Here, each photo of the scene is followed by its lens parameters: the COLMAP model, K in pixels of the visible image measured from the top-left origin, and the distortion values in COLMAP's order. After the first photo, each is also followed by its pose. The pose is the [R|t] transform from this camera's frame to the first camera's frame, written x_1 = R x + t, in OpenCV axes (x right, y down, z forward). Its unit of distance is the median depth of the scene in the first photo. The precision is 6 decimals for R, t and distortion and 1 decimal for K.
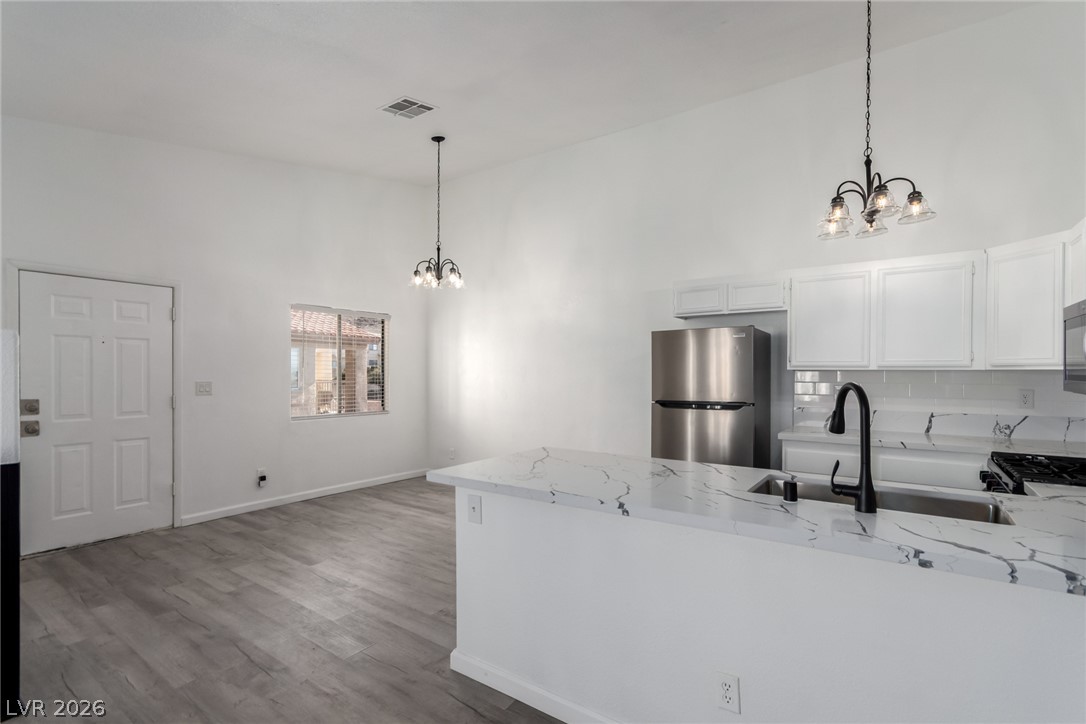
lens RADIAL K [[517.7, 0, 557.5], [0, 517.7, 371.4], [0, 0, 1]] dist [0.011311, -0.000457]
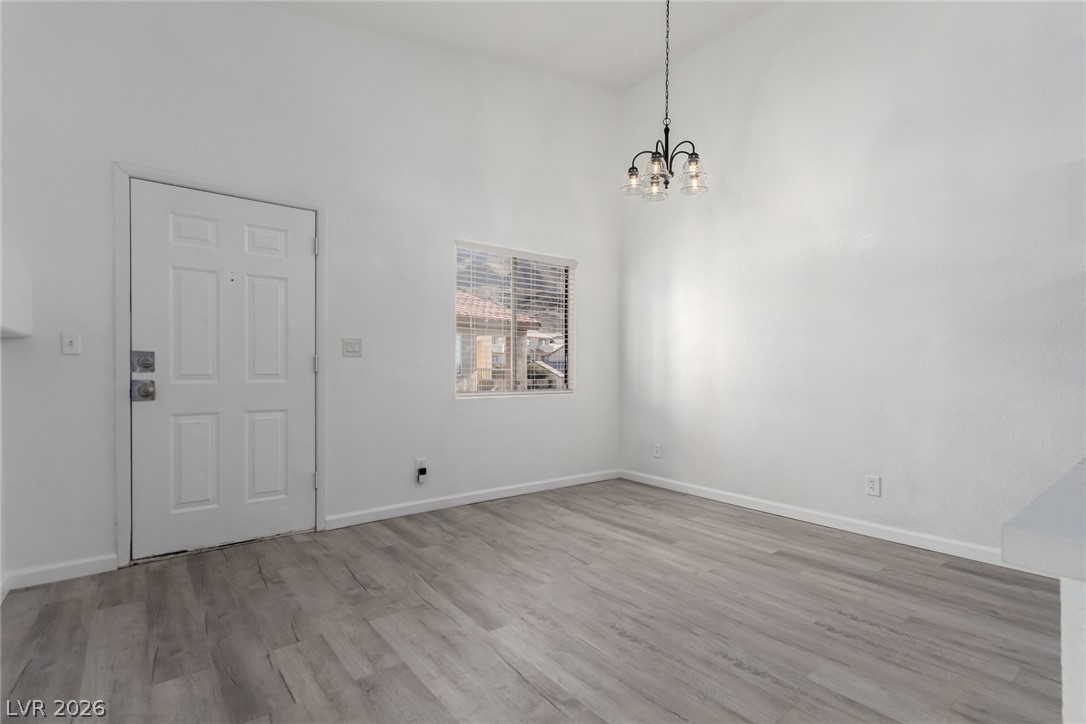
lens RADIAL K [[517.7, 0, 557.5], [0, 517.7, 371.4], [0, 0, 1]] dist [0.011311, -0.000457]
pose [[0.962448, 0.005546, -0.271410, -0.203159], [-0.004612, 0.999981, 0.004078, 0.065922], [0.271427, -0.002673, 0.962455, 0.381778]]
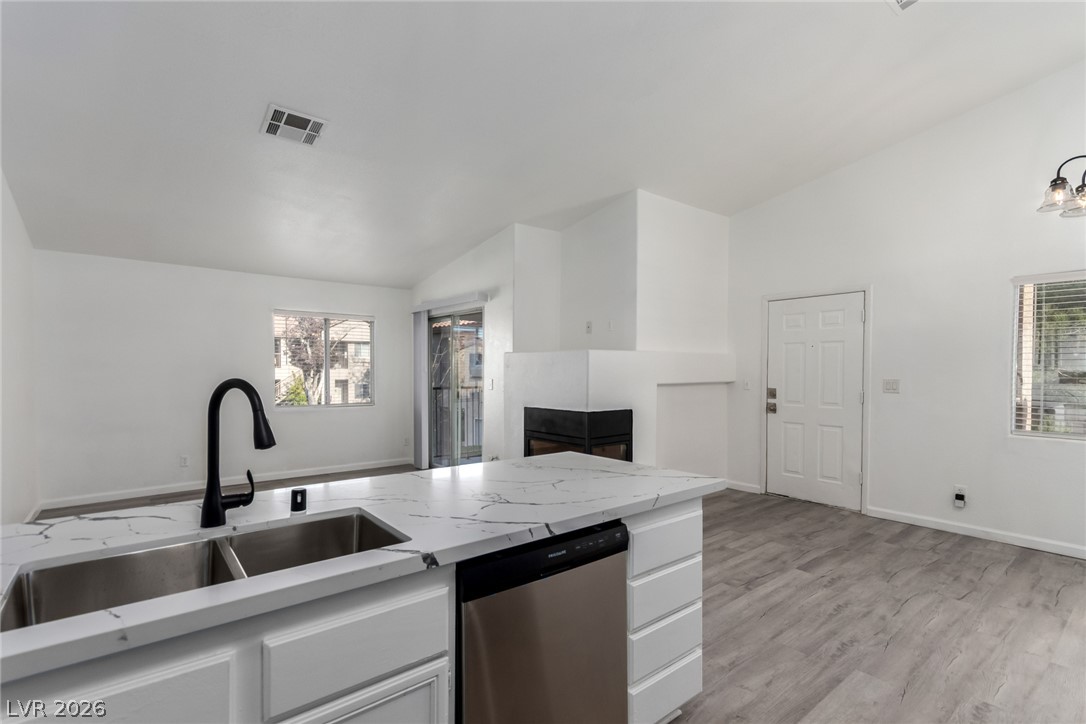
lens RADIAL K [[496.4, 0, 527.0], [0, 496.4, 381.2], [0, 0, 1]] dist [0.002316, 0.000206]
pose [[-0.308802, 0.019470, -0.950927, 0.461432], [-0.001656, 0.999778, 0.021008, 0.004670], [0.951125, 0.008062, -0.308701, 0.669352]]
